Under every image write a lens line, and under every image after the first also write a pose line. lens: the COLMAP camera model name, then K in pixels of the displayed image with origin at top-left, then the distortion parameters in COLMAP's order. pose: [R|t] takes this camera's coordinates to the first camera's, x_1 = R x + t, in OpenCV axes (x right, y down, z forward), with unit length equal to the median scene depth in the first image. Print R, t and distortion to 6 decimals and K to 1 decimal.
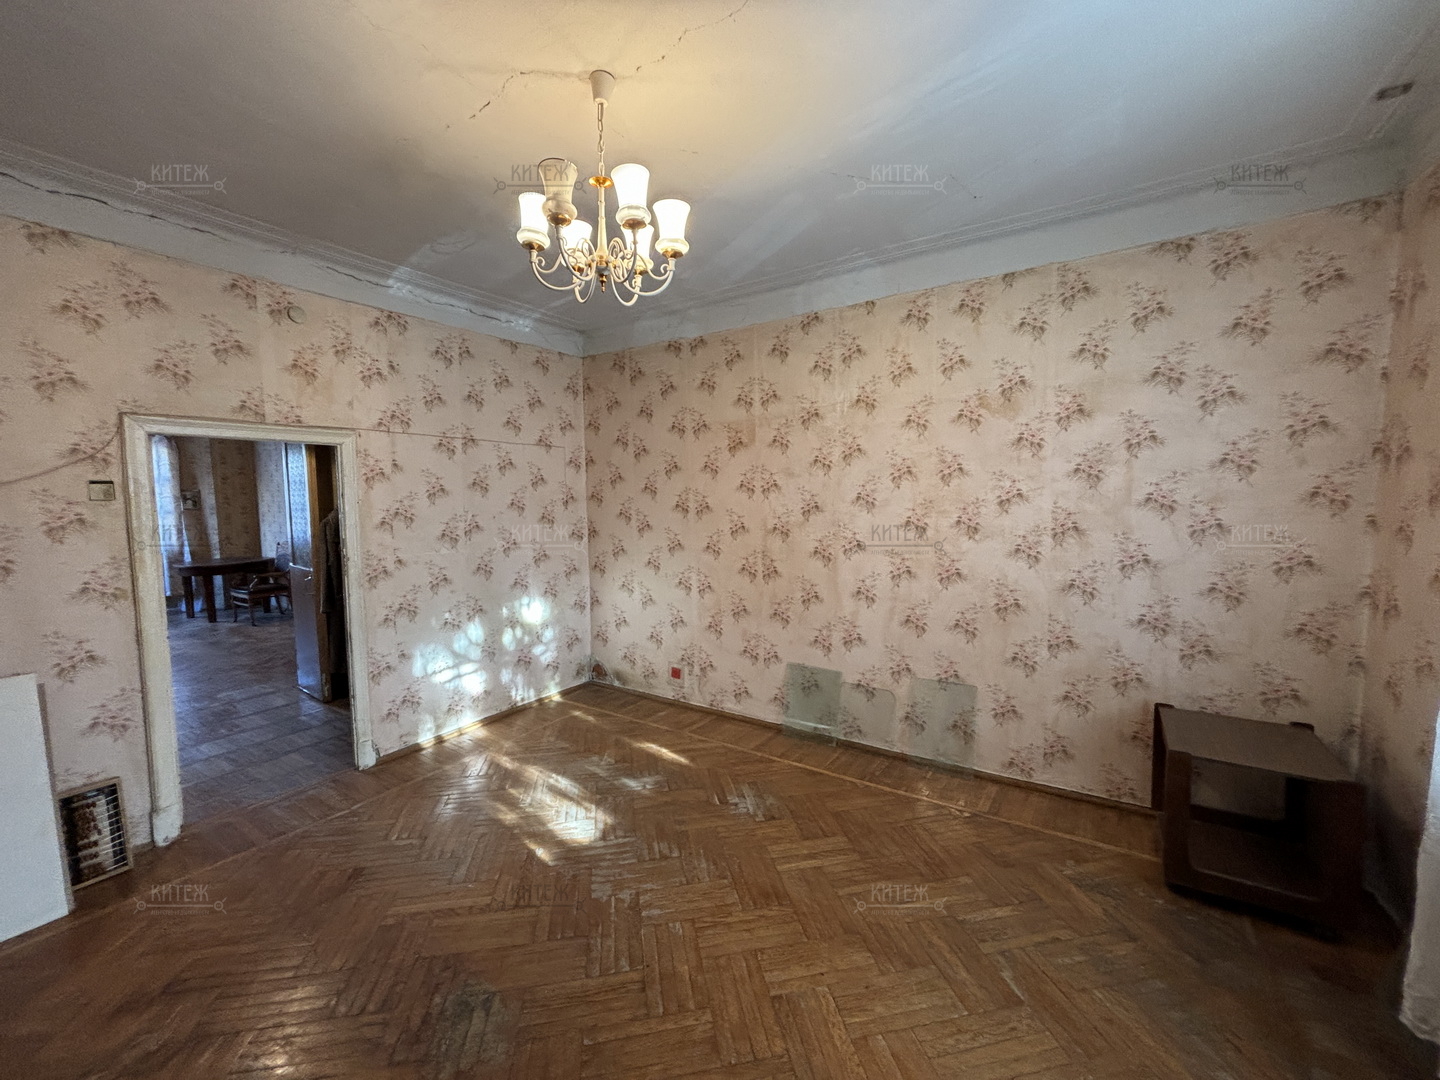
lens RADIAL K [[583.7, 0, 725.4], [0, 583.7, 542.1], [0, 0, 1]] dist [-0.002312, 0.000932]
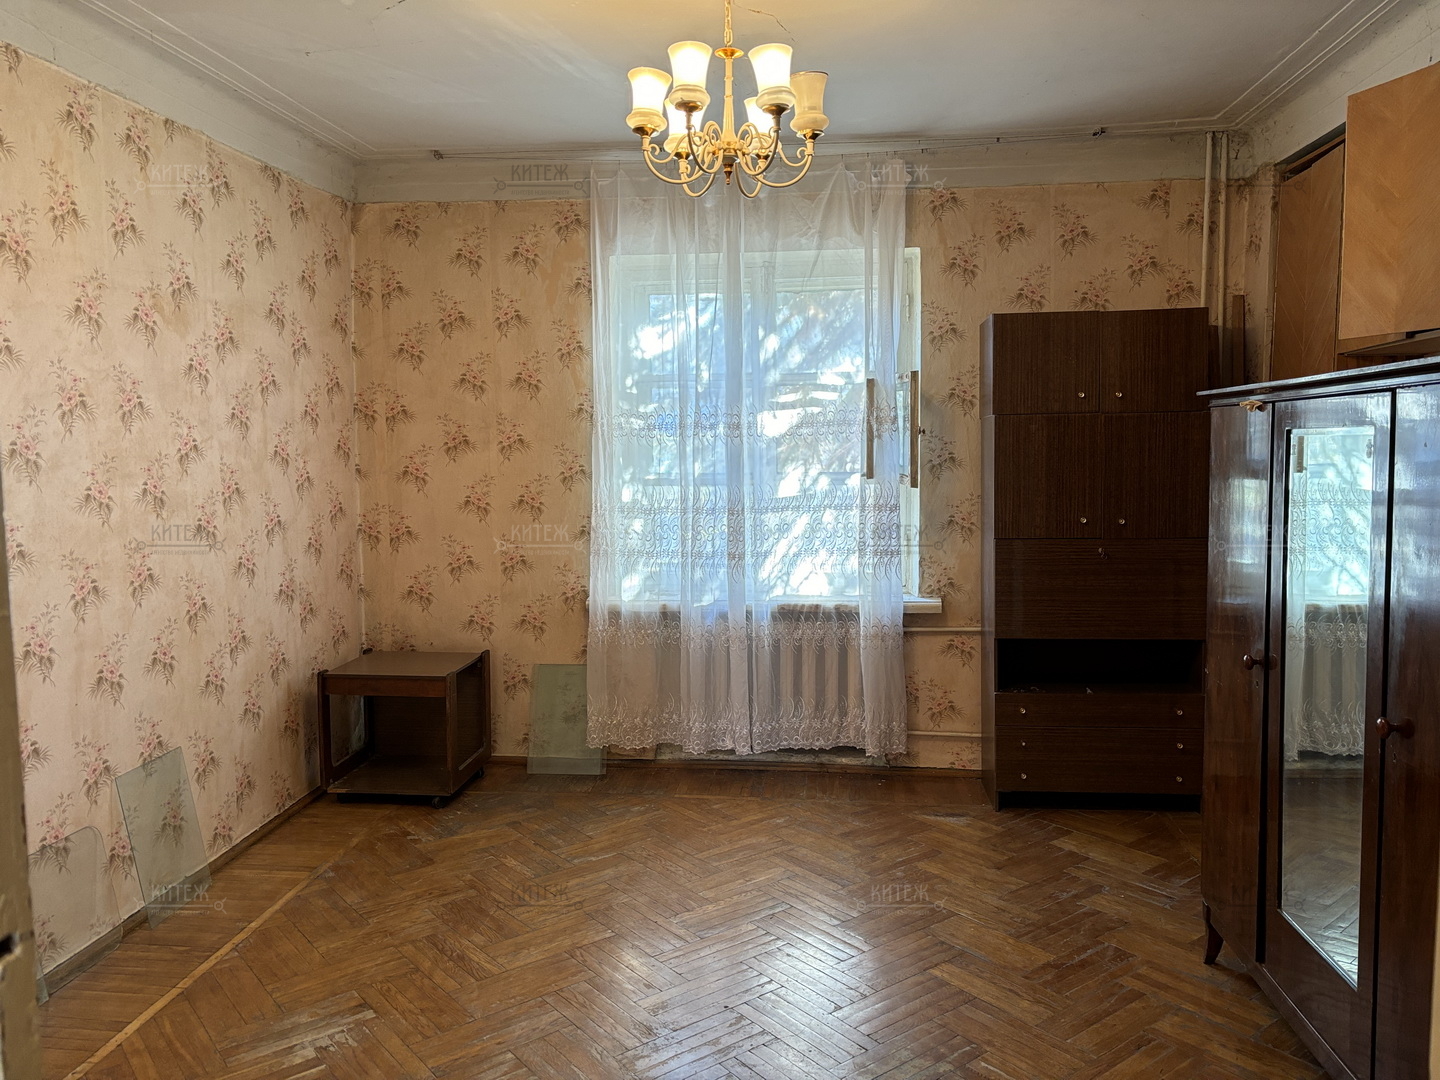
lens RADIAL K [[1092.0, 0, 721.2], [0, 1092.0, 535.3], [0, 0, 1]] dist [0.056771, -0.045386]
pose [[-0.458158, -0.060378, 0.886818, -0.954411], [0.089353, 0.989508, 0.113532, -0.070313], [-0.884368, 0.131255, -0.447956, 1.048070]]
